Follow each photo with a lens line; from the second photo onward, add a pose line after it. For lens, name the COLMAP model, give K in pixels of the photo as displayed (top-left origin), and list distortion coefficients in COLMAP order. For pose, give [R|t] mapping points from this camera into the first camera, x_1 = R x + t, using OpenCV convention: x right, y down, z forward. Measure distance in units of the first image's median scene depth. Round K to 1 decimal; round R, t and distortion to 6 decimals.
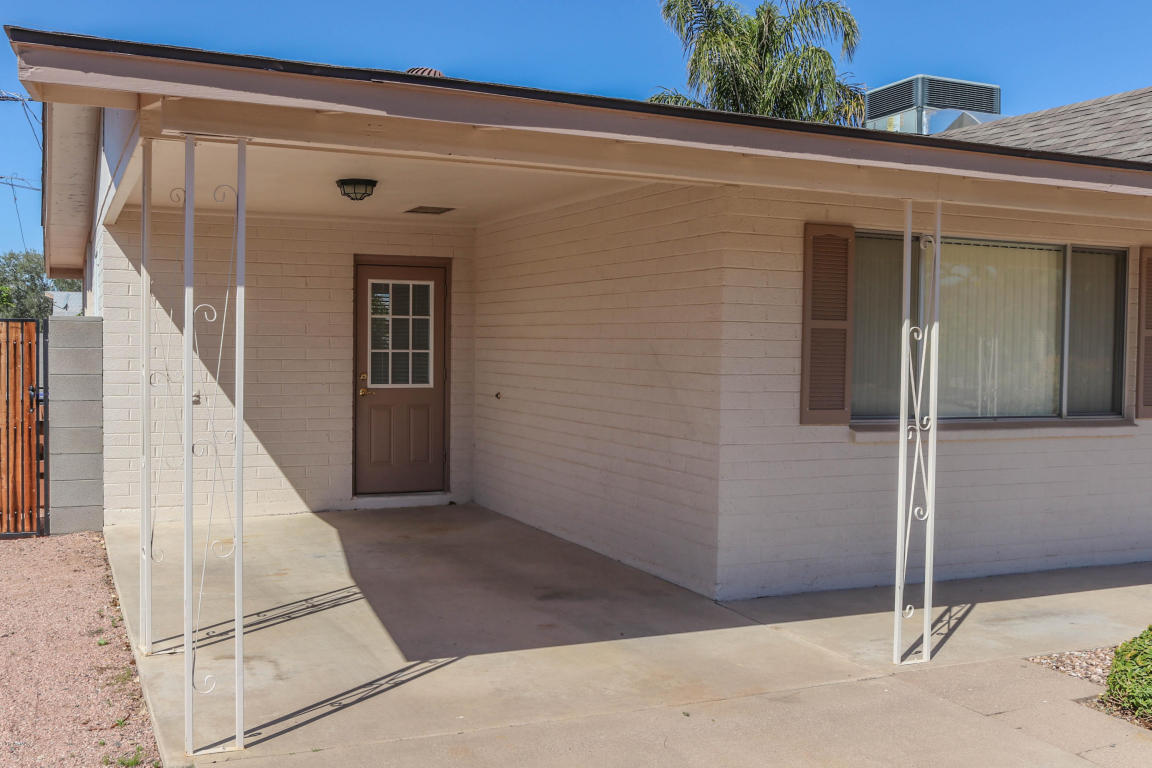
lens RADIAL K [[1098.8, 0, 577.3], [0, 1098.8, 387.8], [0, 0, 1]] dist [-0.047043, -0.002094]
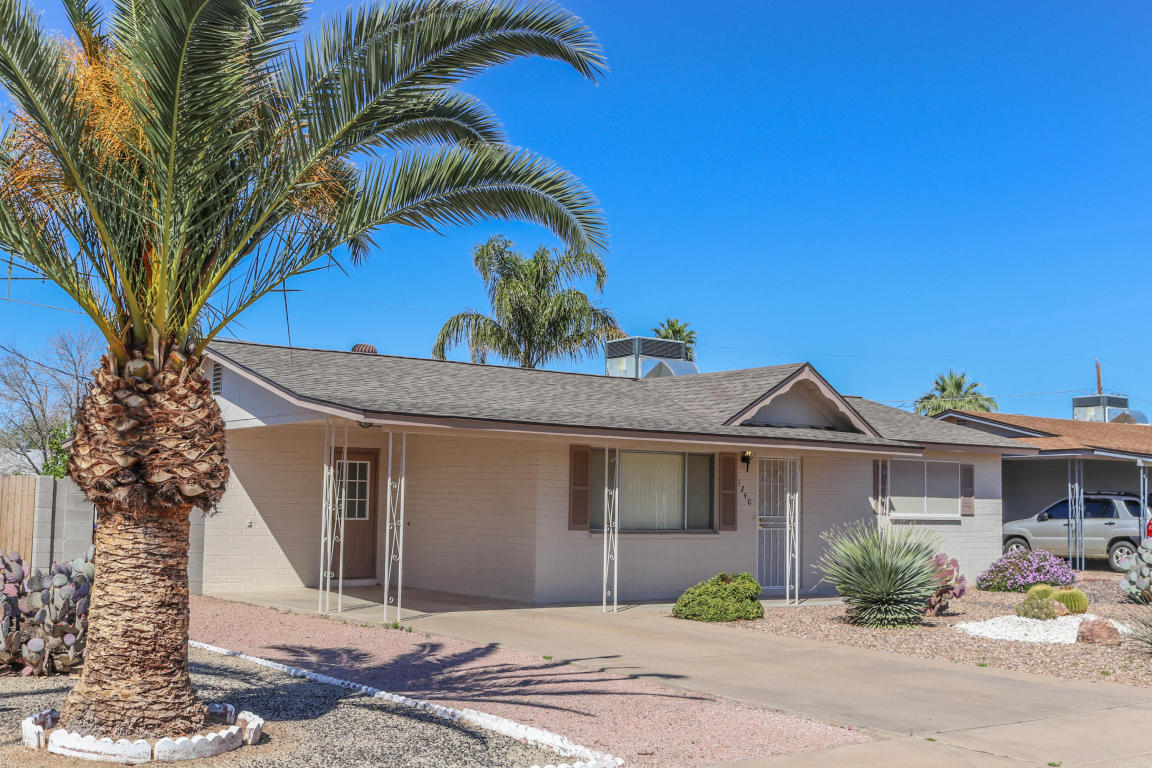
lens RADIAL K [[1419.6, 0, 576.0], [0, 1419.6, 384.0], [0, 0, 1]] dist [0.035909, 0.031540]
pose [[0.977737, 0.021269, 0.208754, -0.372863], [0.003993, 0.992784, -0.119854, 0.076393], [-0.209797, 0.118019, 0.970596, -1.756942]]
